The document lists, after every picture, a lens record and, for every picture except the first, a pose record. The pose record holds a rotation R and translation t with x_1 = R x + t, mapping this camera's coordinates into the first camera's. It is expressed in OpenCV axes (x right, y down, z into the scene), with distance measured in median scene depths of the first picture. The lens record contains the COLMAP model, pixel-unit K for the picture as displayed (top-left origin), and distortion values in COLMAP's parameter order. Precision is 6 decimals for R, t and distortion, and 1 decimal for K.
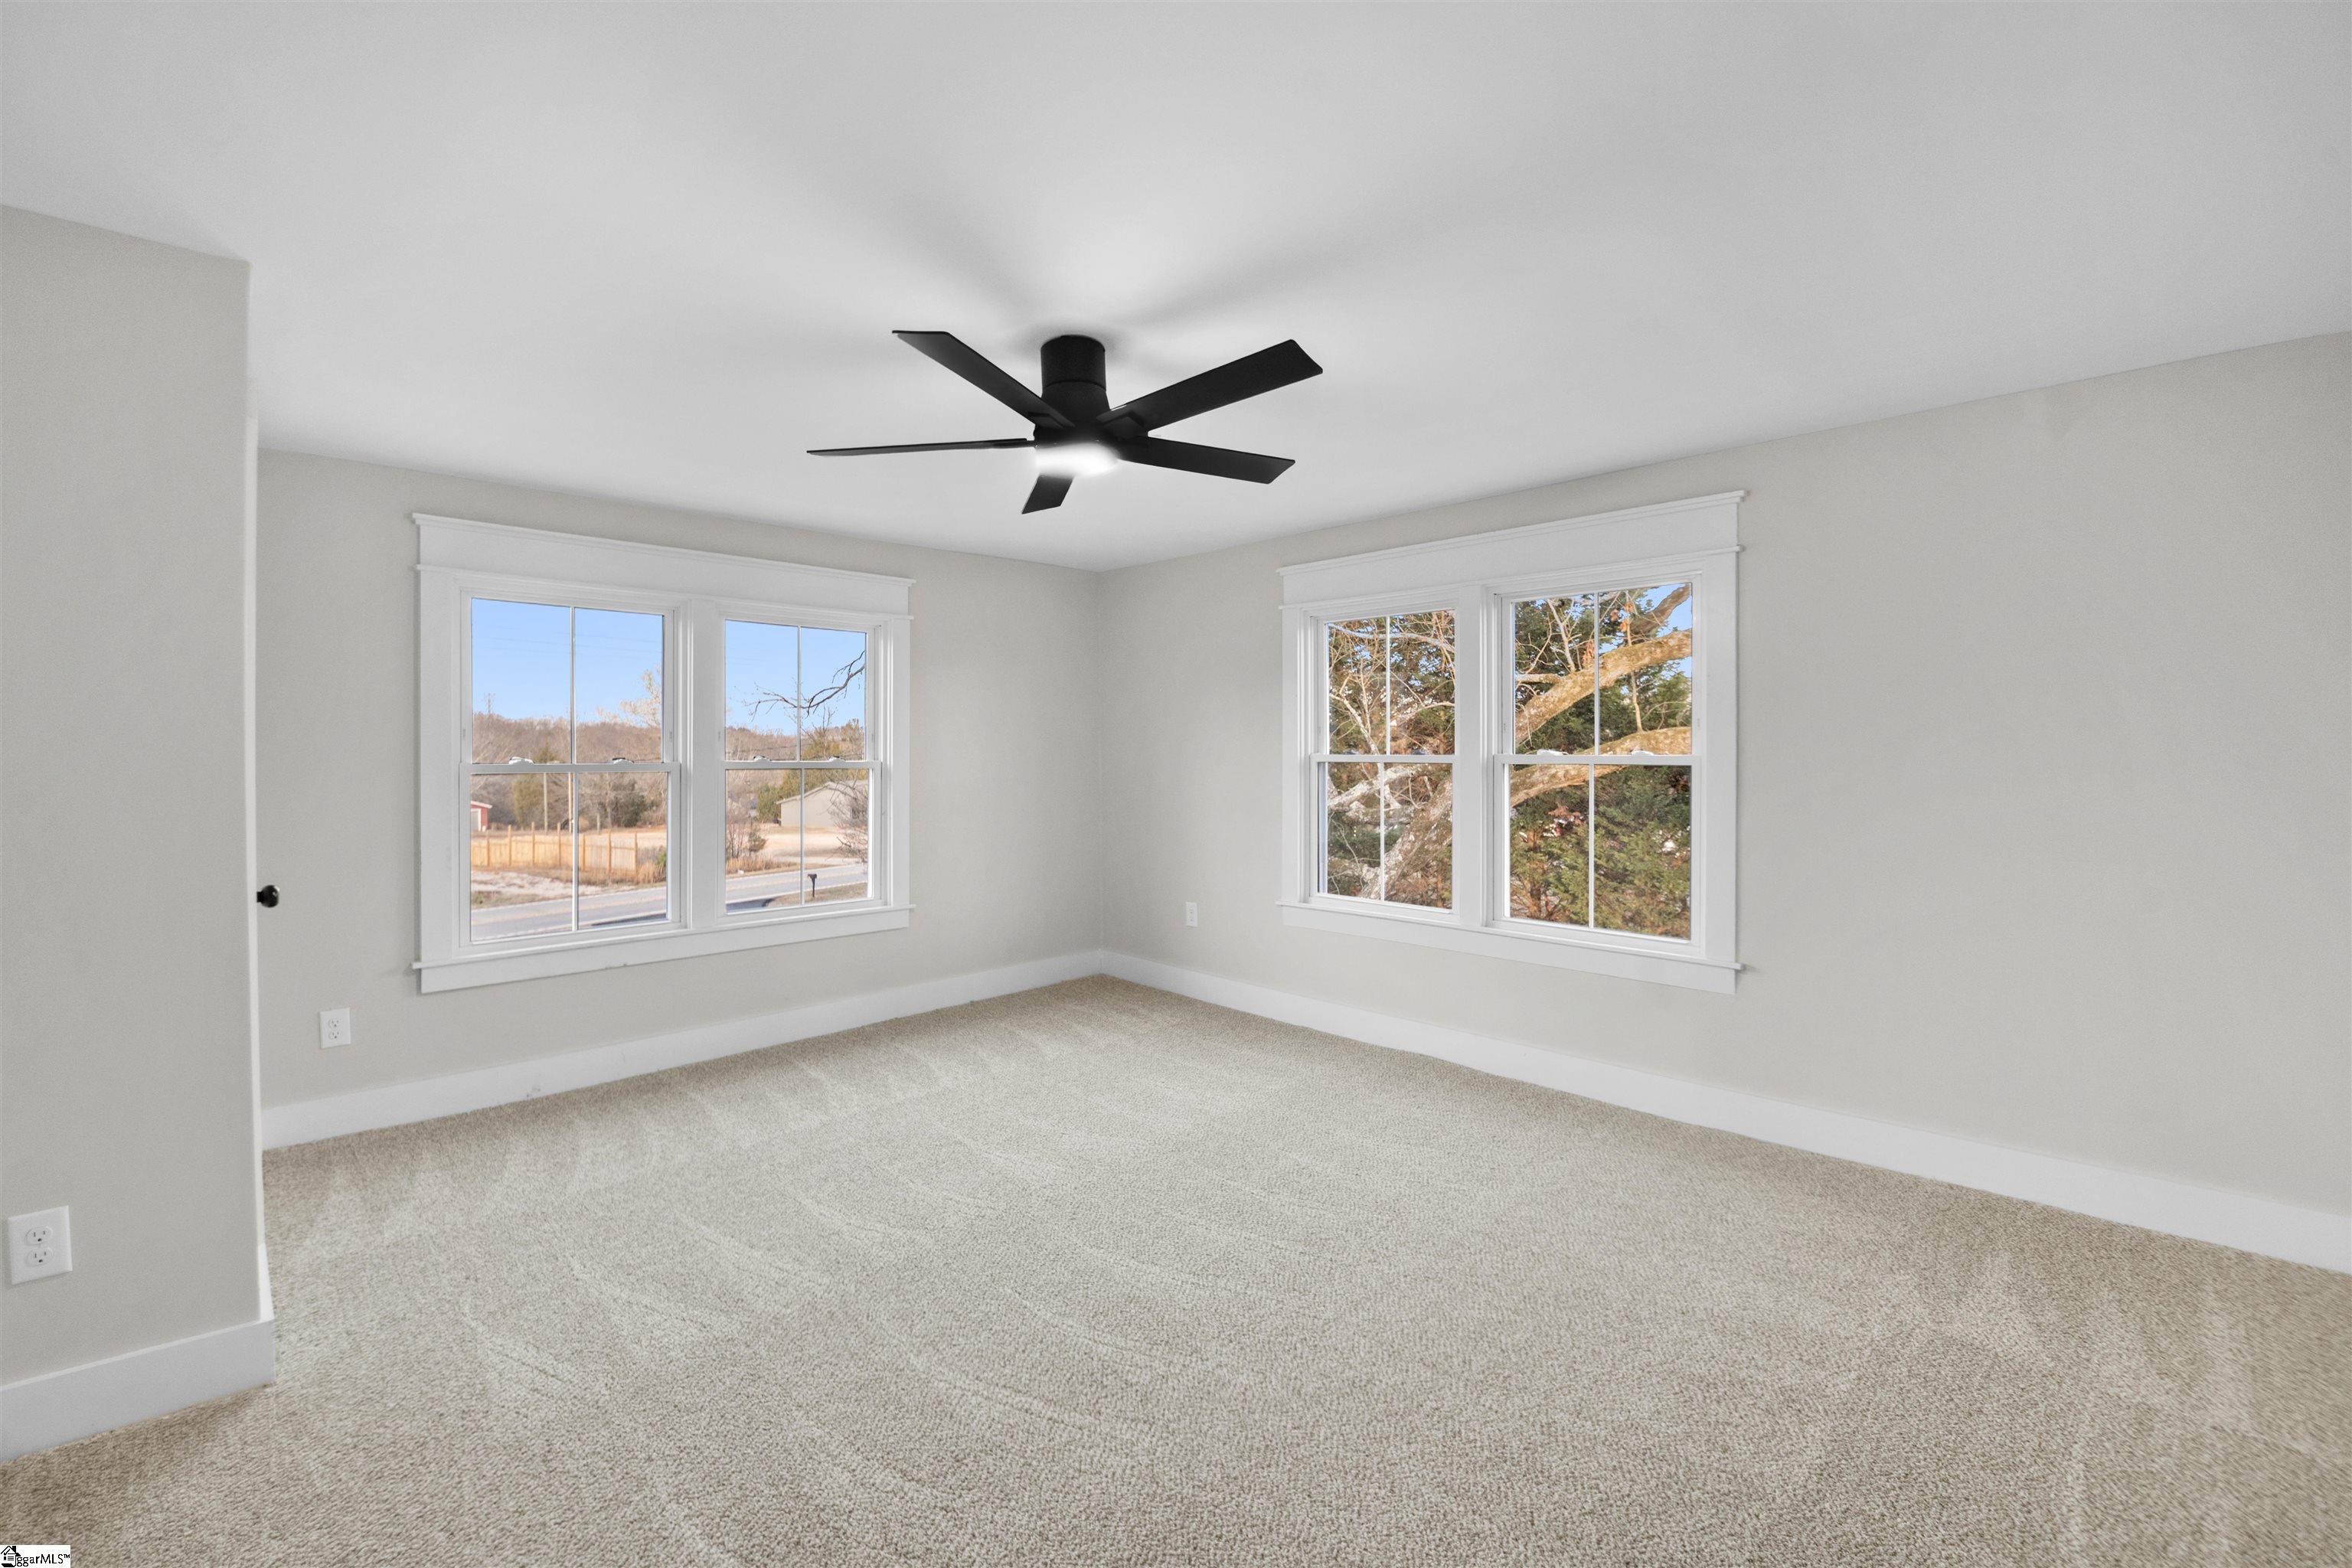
lens RADIAL K [[1000.9, 0, 1175.5], [0, 1000.9, 756.1], [0, 0, 1]] dist [0.000473, 0.000102]
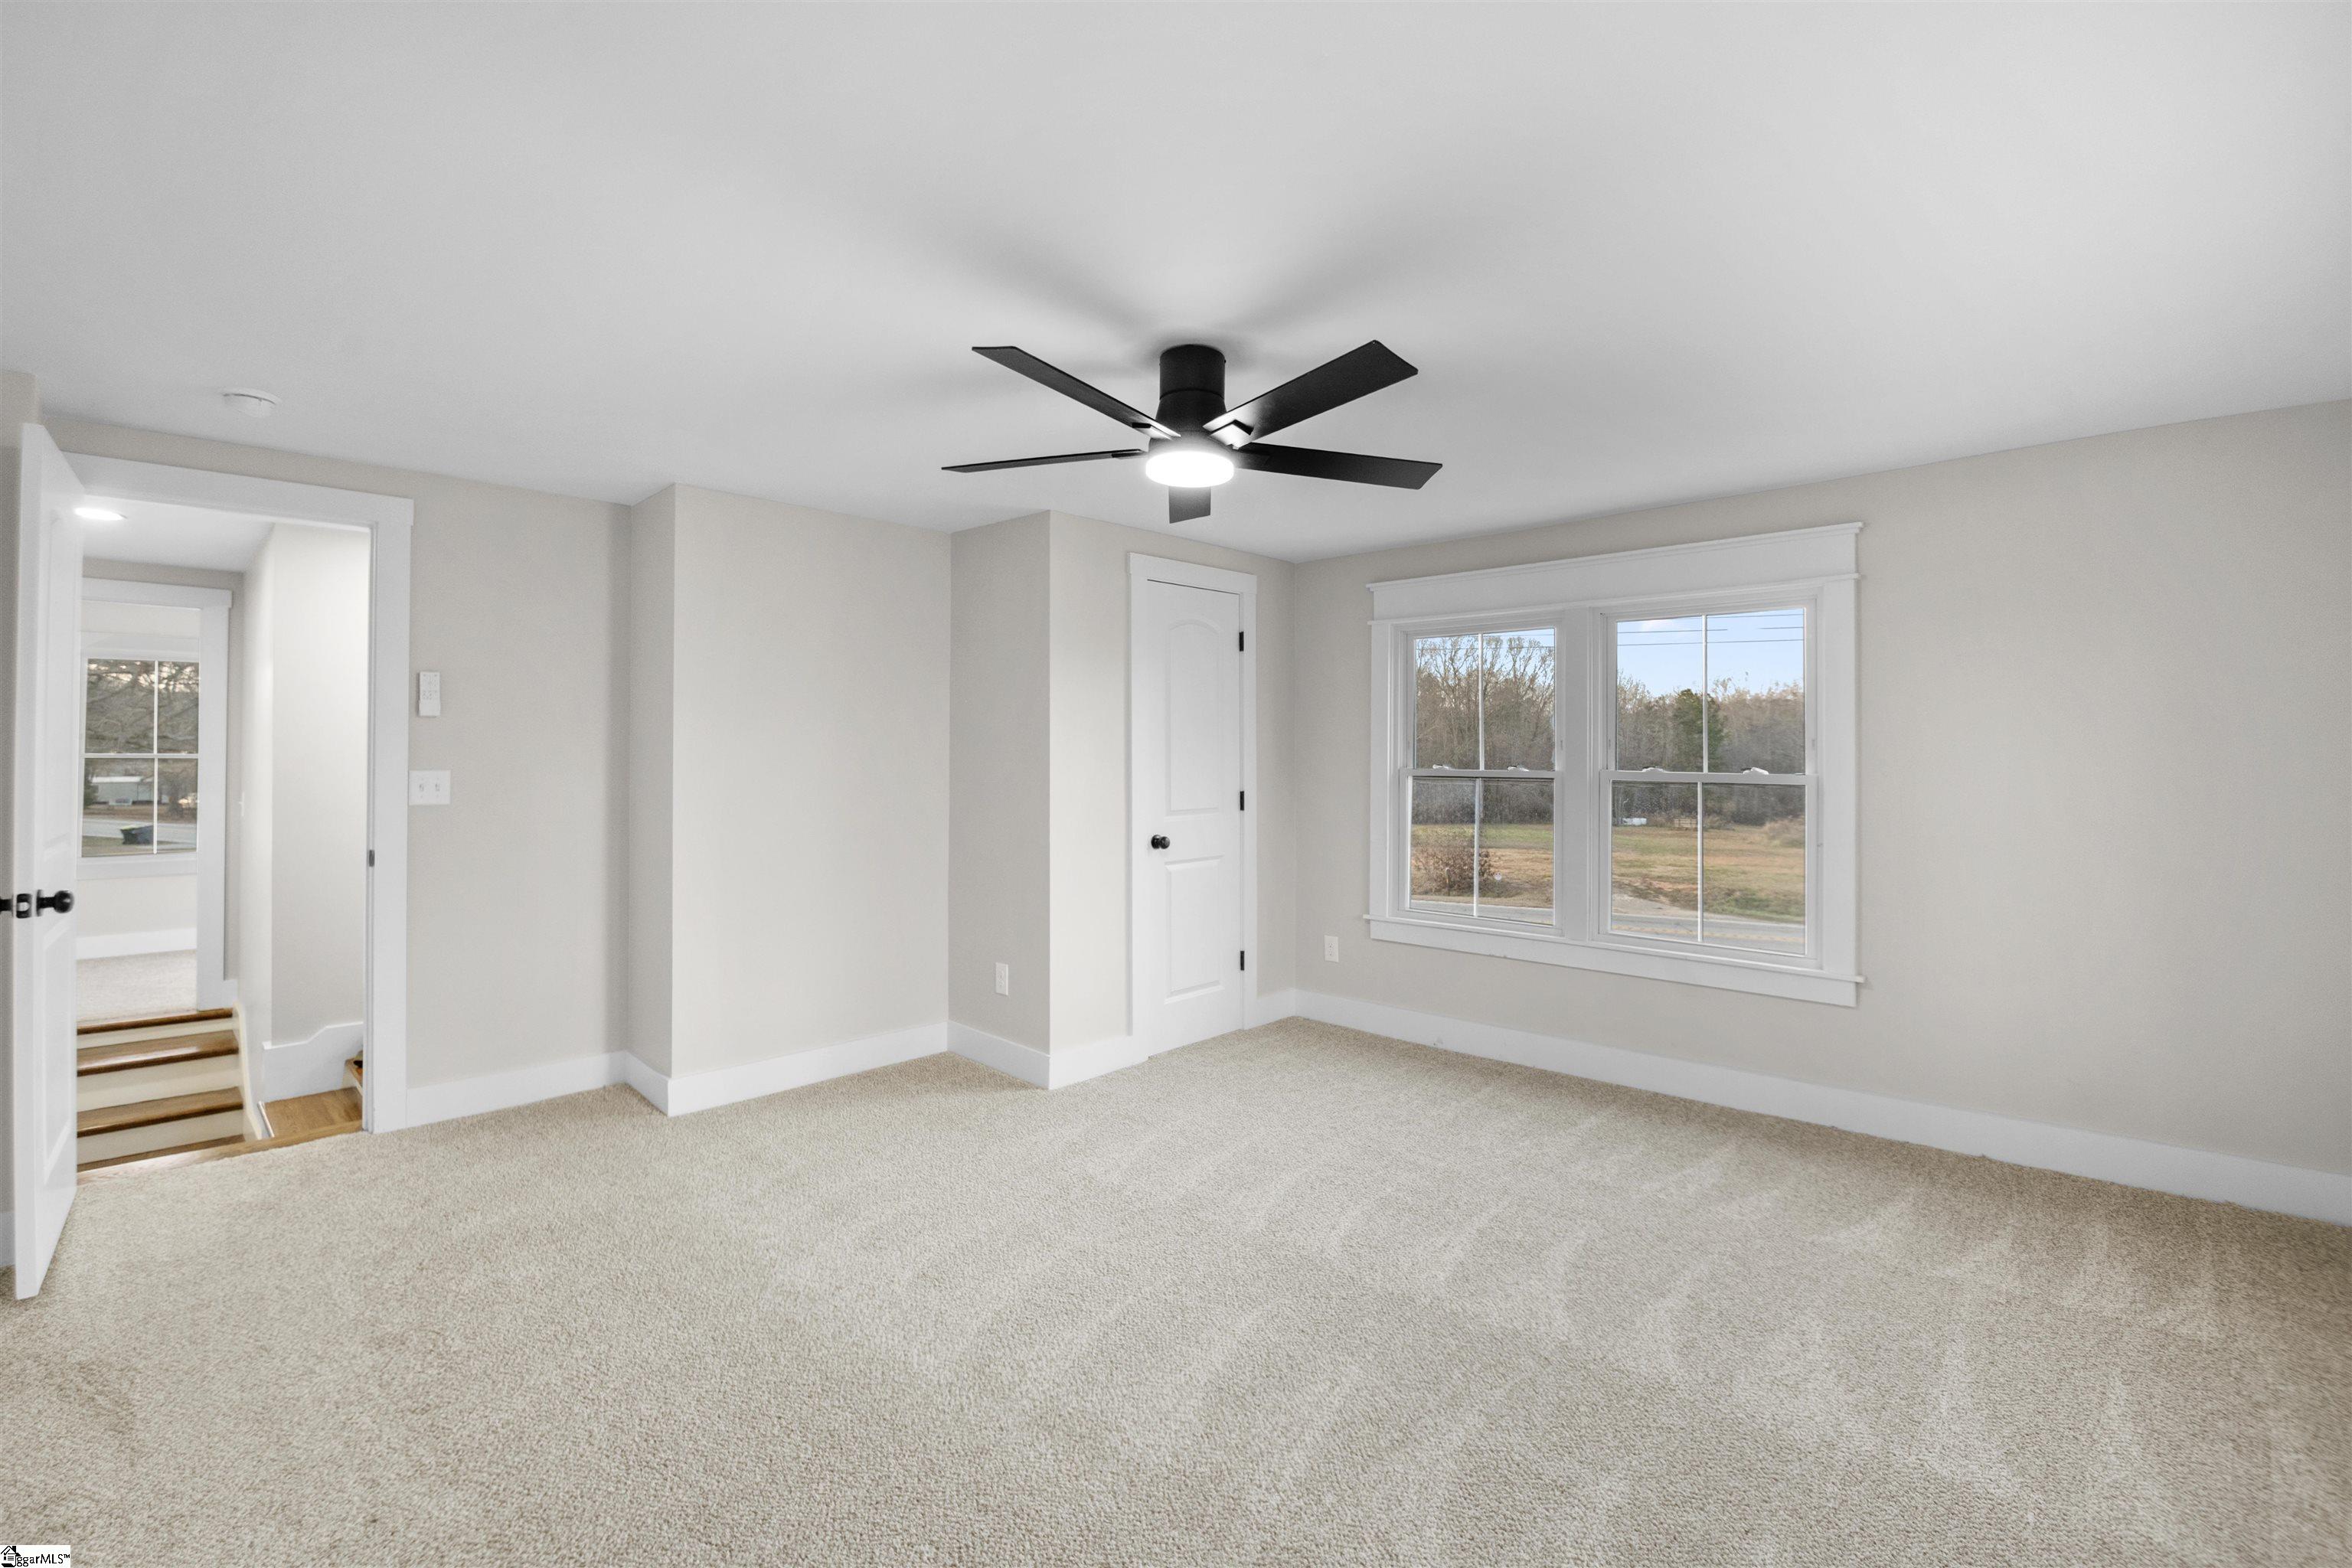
lens RADIAL K [[1057.4, 0, 1175.7], [0, 1057.4, 744.0], [0, 0, 1]] dist [0.000115, -0.000020]
pose [[0.037262, -0.009253, -0.999263, 0.657559], [-0.006795, 0.999932, -0.009513, -0.008971], [0.999282, 0.007144, 0.037197, 0.677631]]
